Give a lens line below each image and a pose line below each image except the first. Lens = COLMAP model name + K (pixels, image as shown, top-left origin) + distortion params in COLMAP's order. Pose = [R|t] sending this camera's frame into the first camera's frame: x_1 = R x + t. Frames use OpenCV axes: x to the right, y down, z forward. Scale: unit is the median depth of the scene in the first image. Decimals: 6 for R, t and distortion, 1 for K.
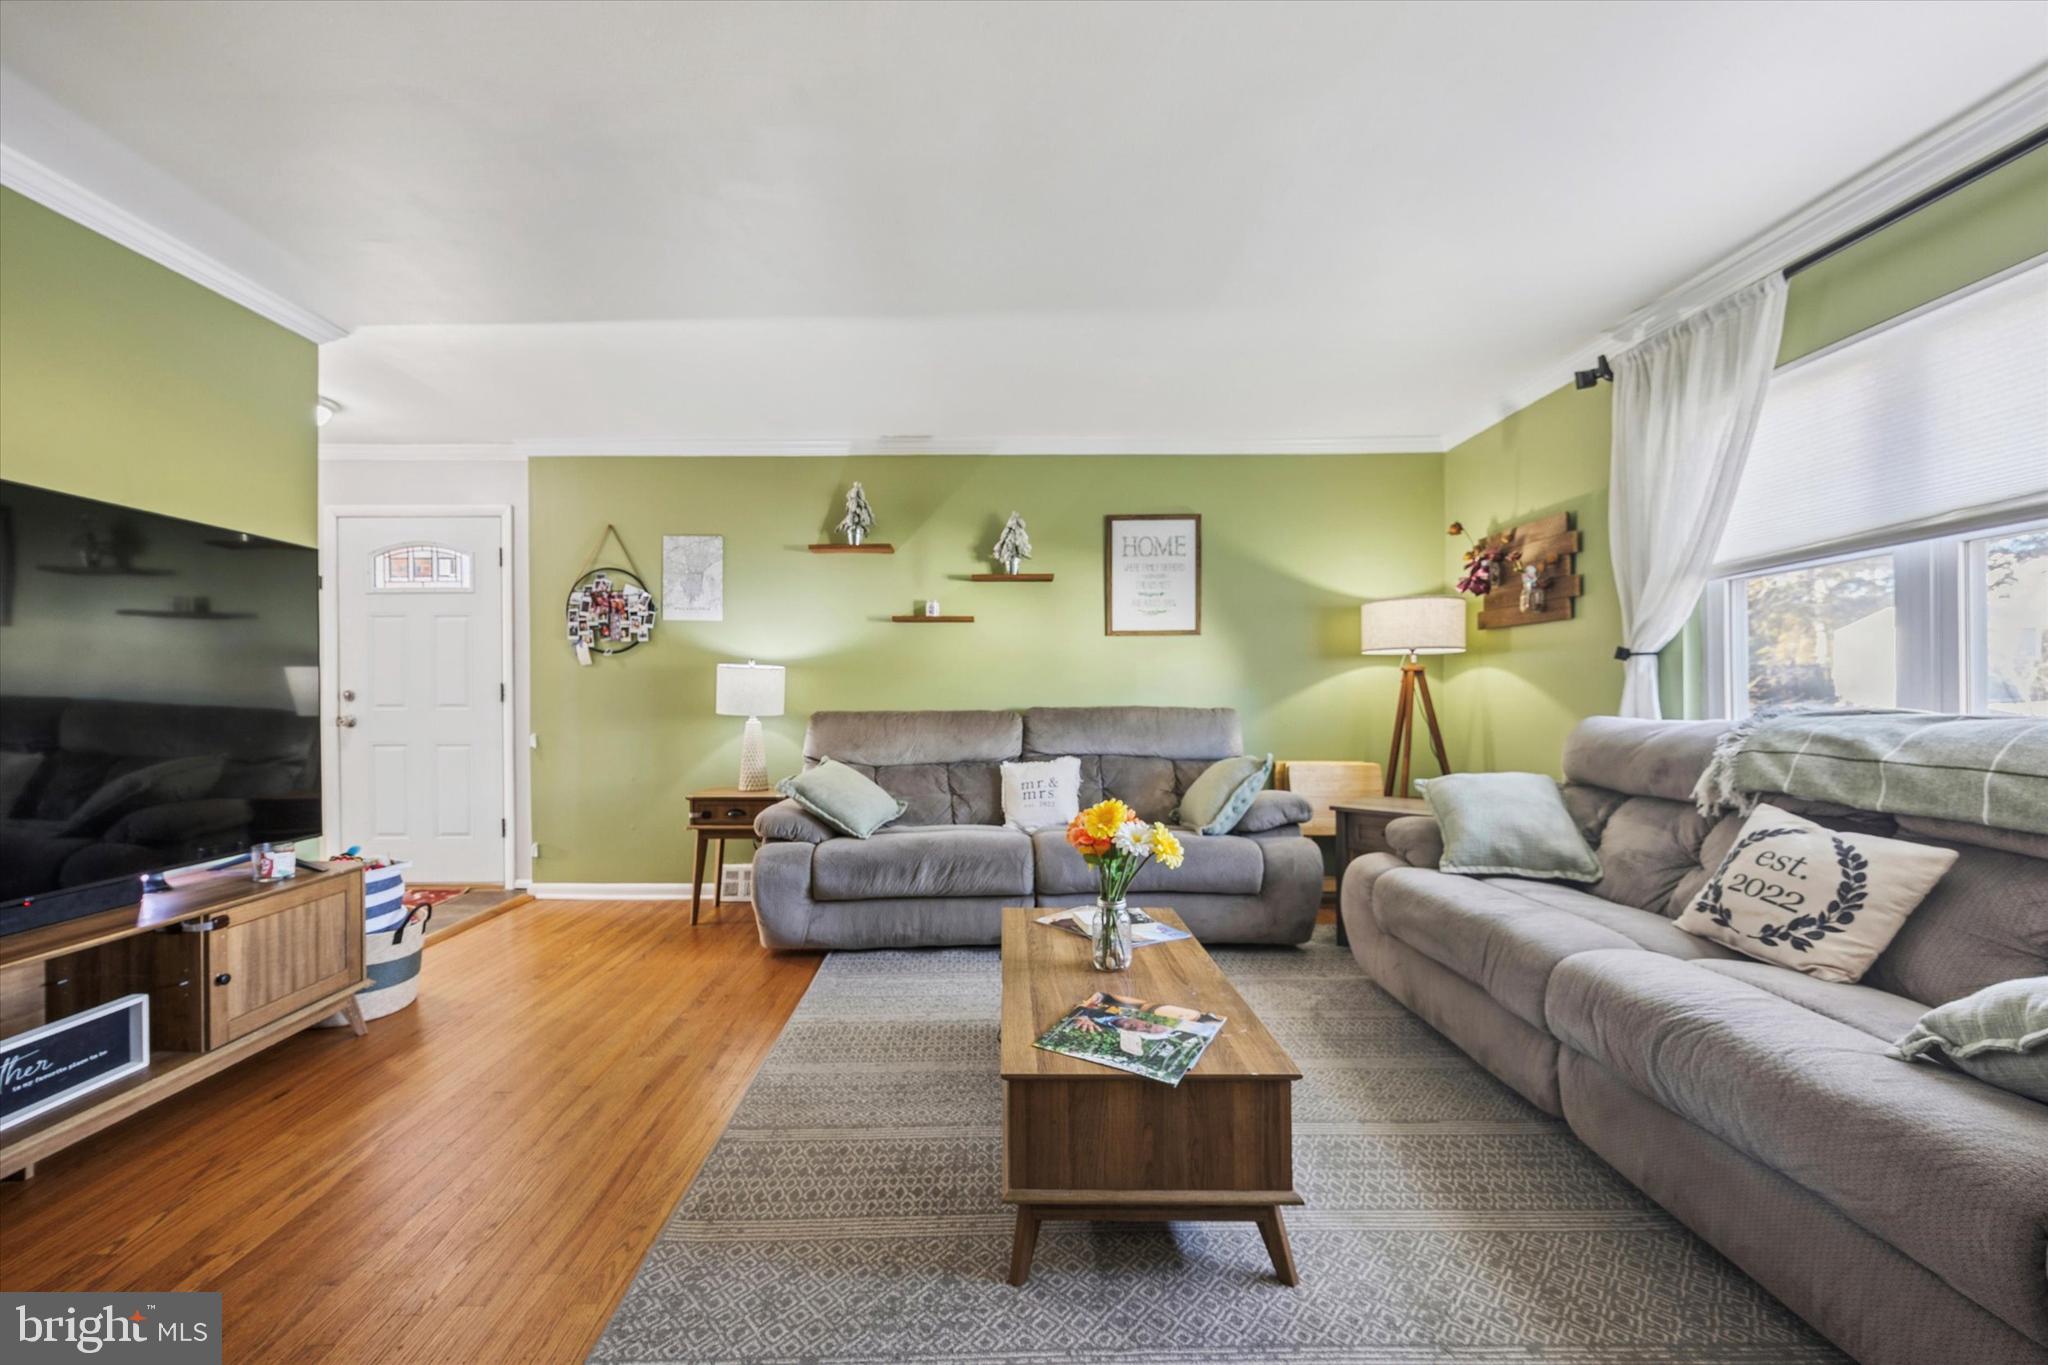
lens RADIAL K [[789.8, 0, 993.8], [0, 789.8, 697.8], [0, 0, 1]] dist [-0.001030, 0.000078]
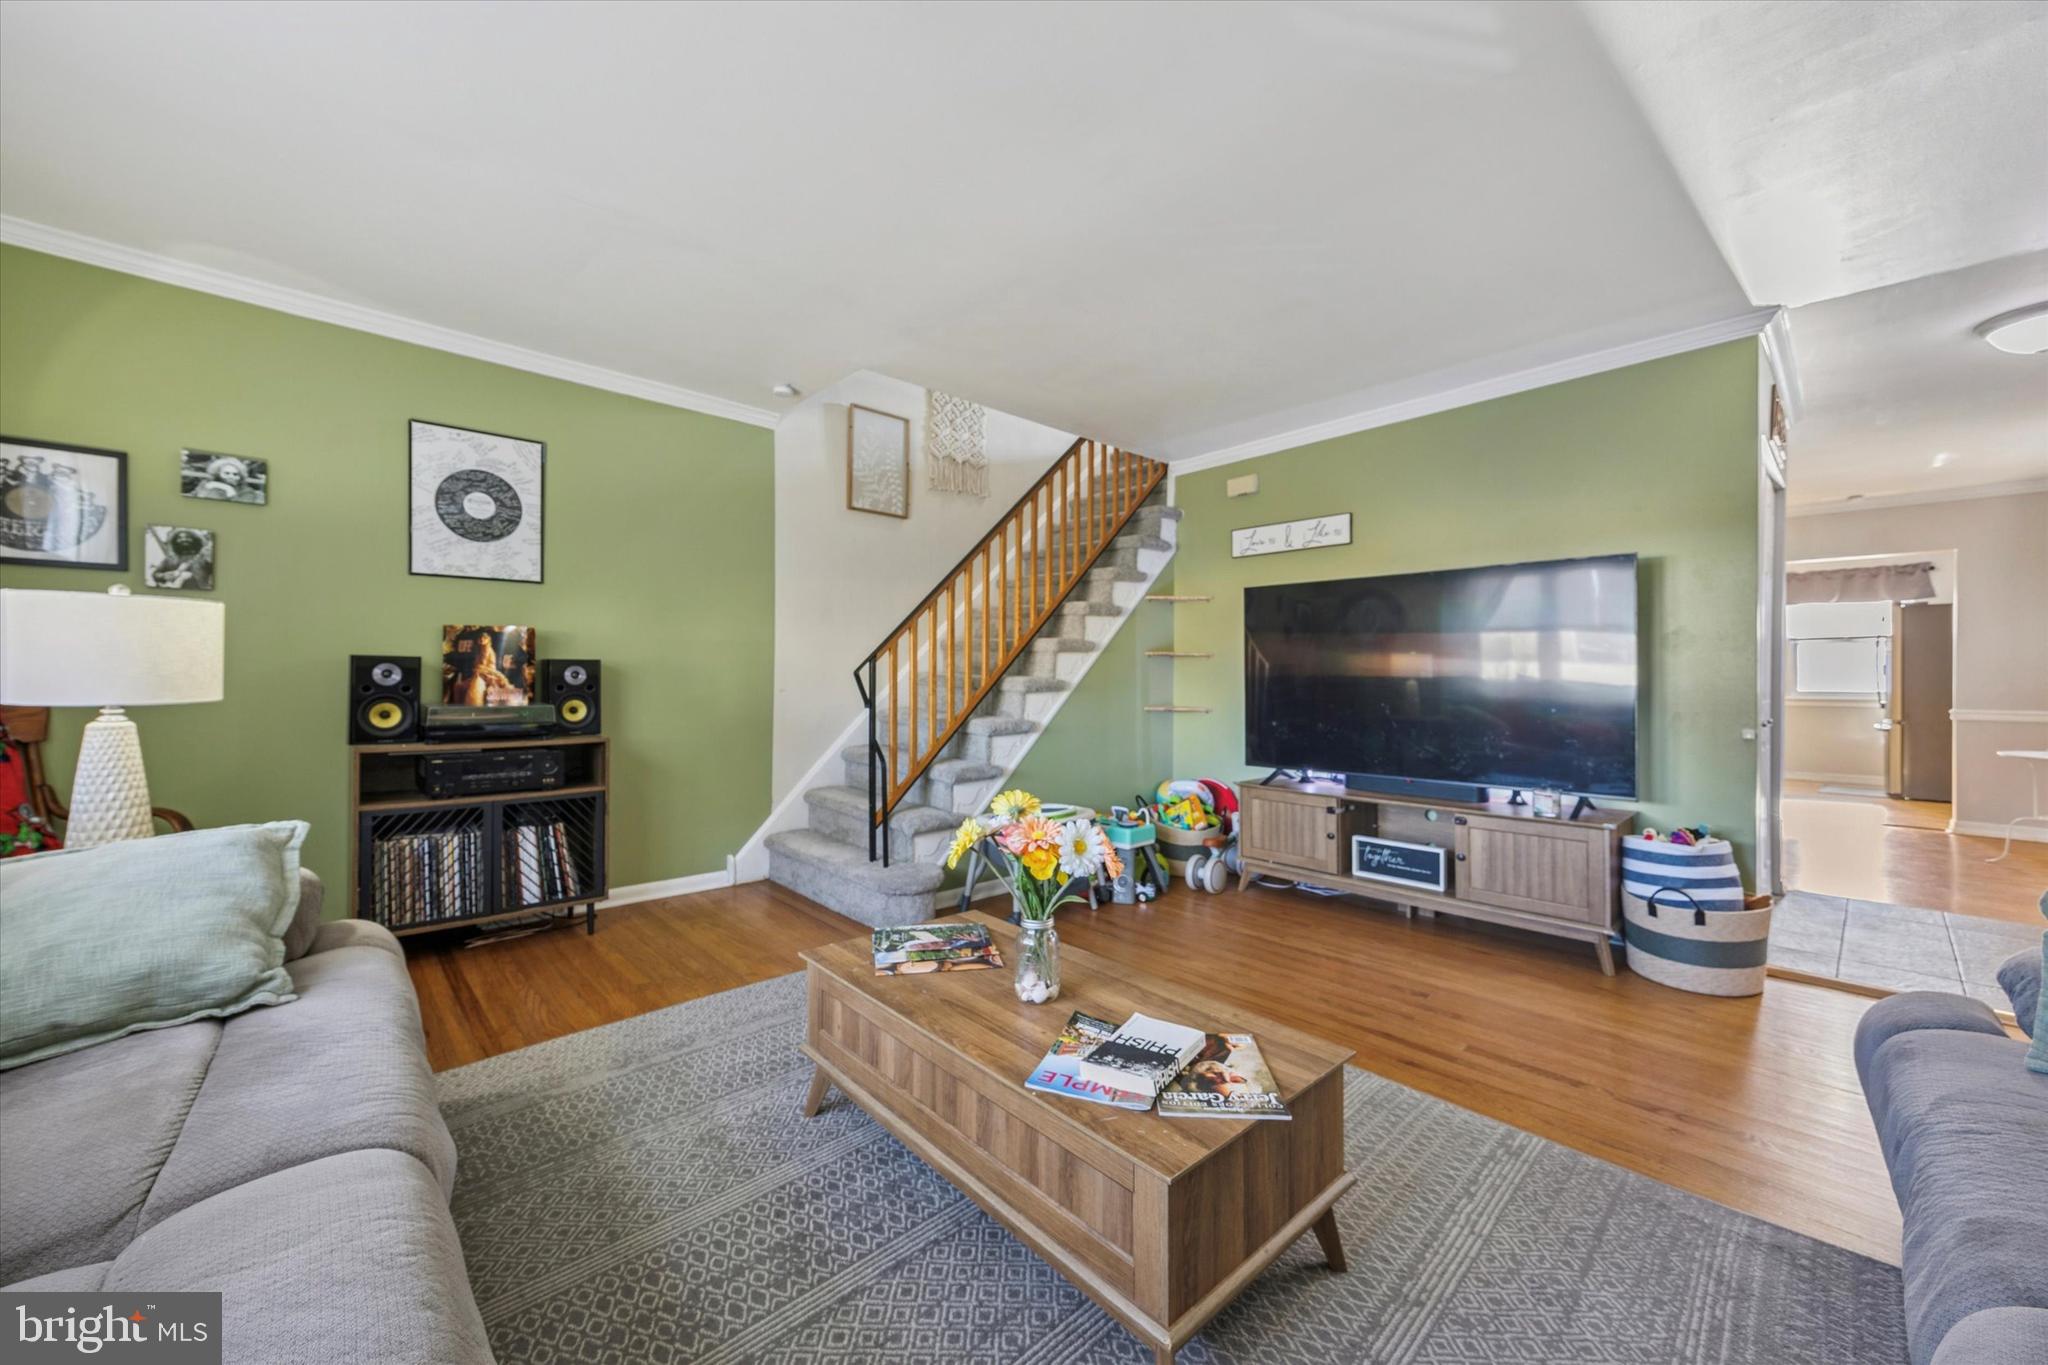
lens RADIAL K [[785.8, 0, 1054.8], [0, 785.8, 679.3], [0, 0, 1]] dist [0.000662, 0.000071]
pose [[-0.713770, 0.001151, -0.700379, 0.384112], [-0.003351, 0.999982, 0.005058, -0.002686], [0.700372, 0.005957, -0.713753, 0.851641]]
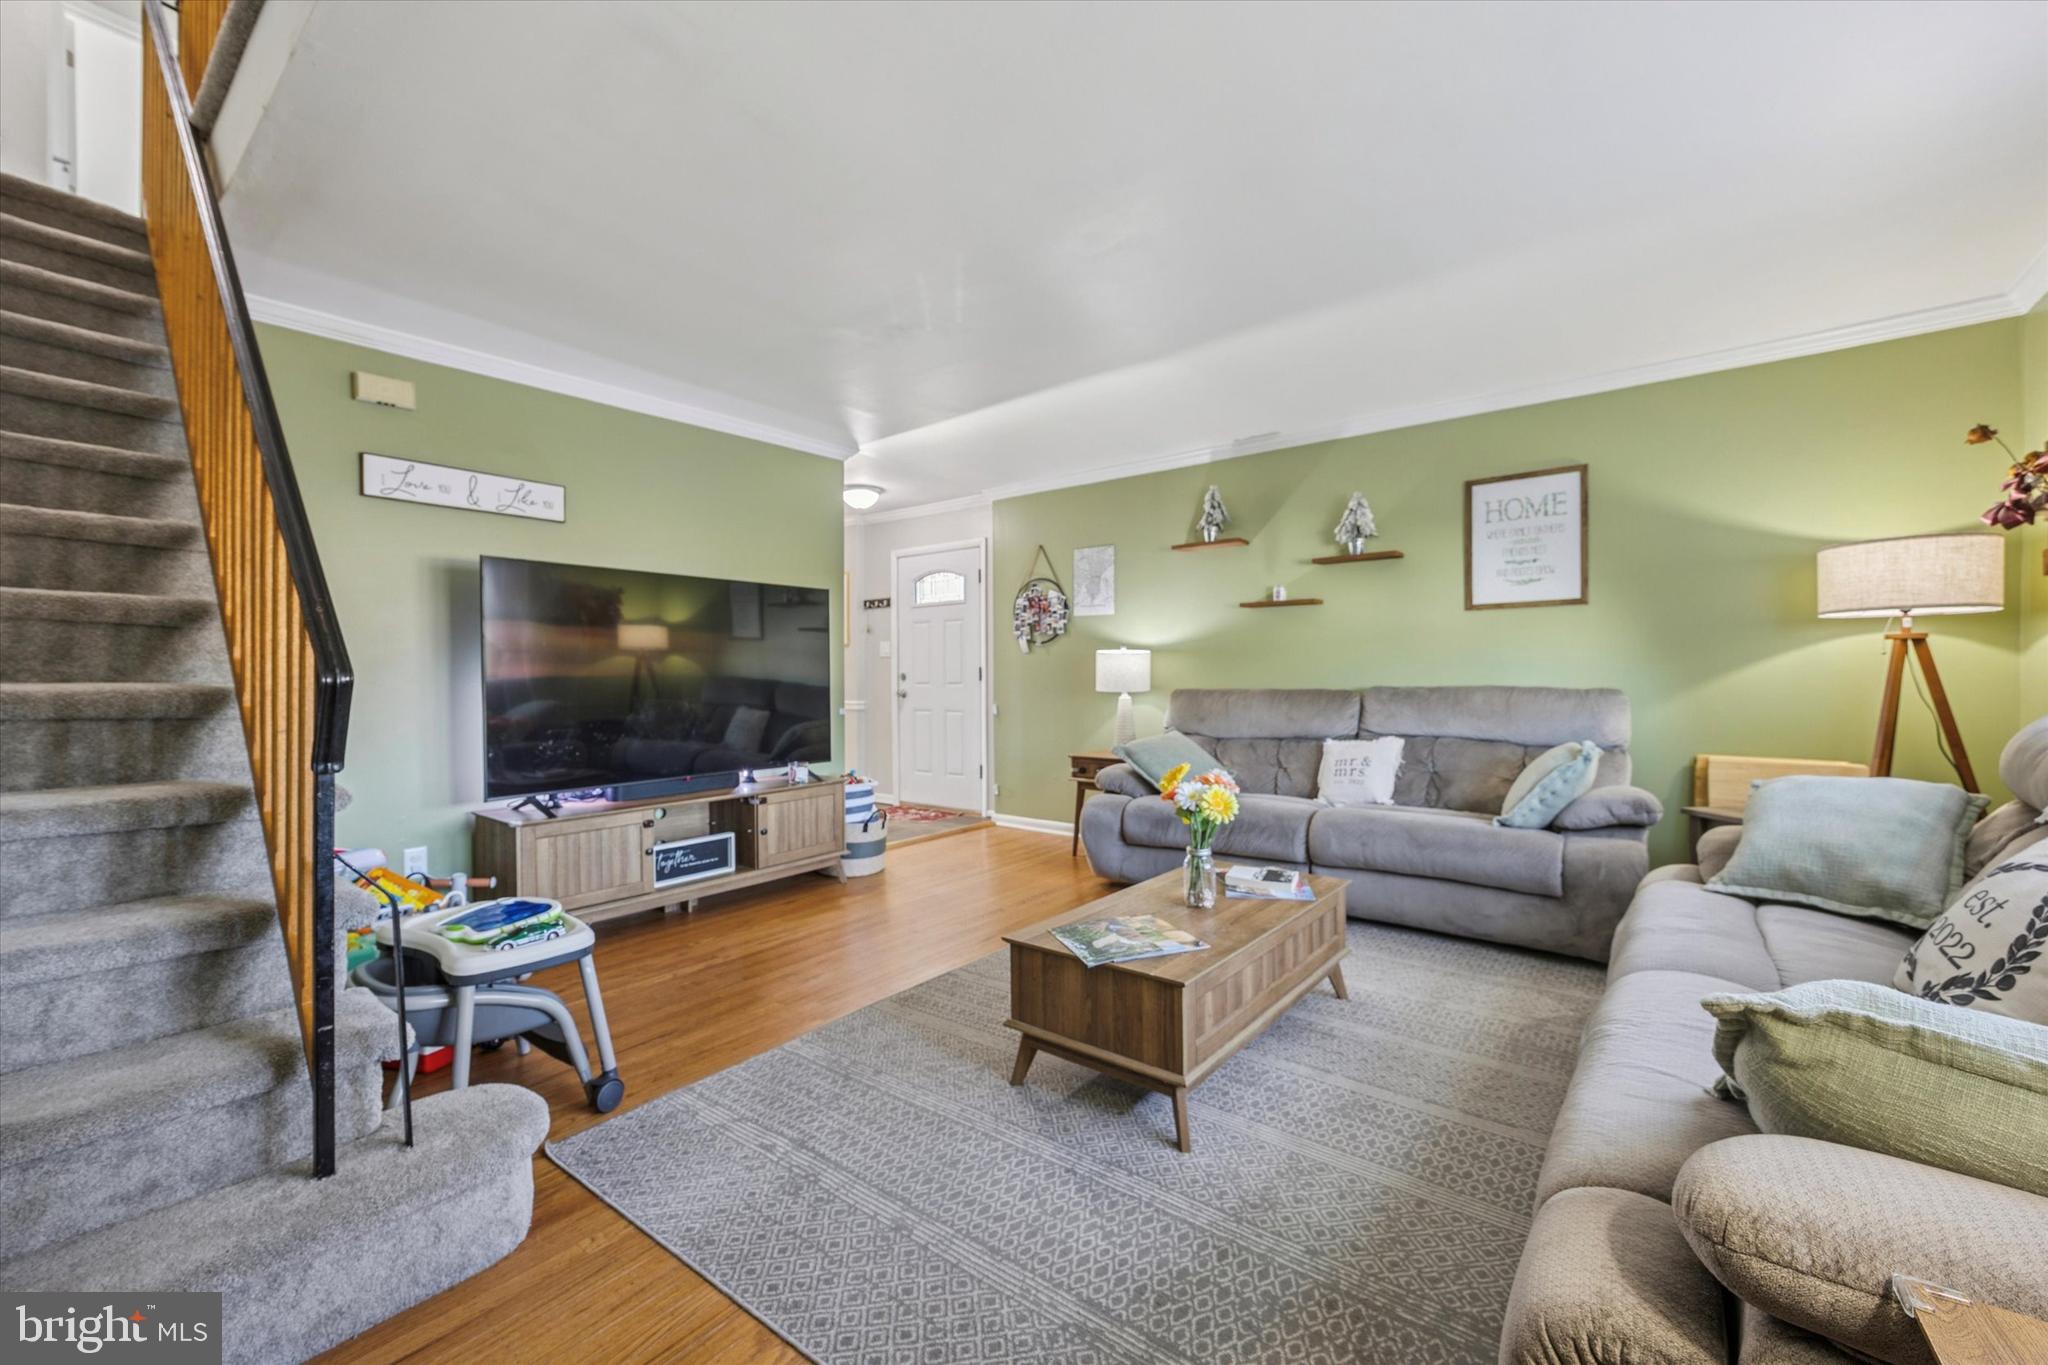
lens RADIAL K [[785.8, 0, 1054.8], [0, 785.8, 679.3], [0, 0, 1]] dist [0.000662, 0.000071]
pose [[0.808401, -0.000066, -0.588632, 0.354546], [0.002843, 0.999989, 0.003792, -0.002227], [0.588625, -0.004739, 0.808393, -0.043963]]
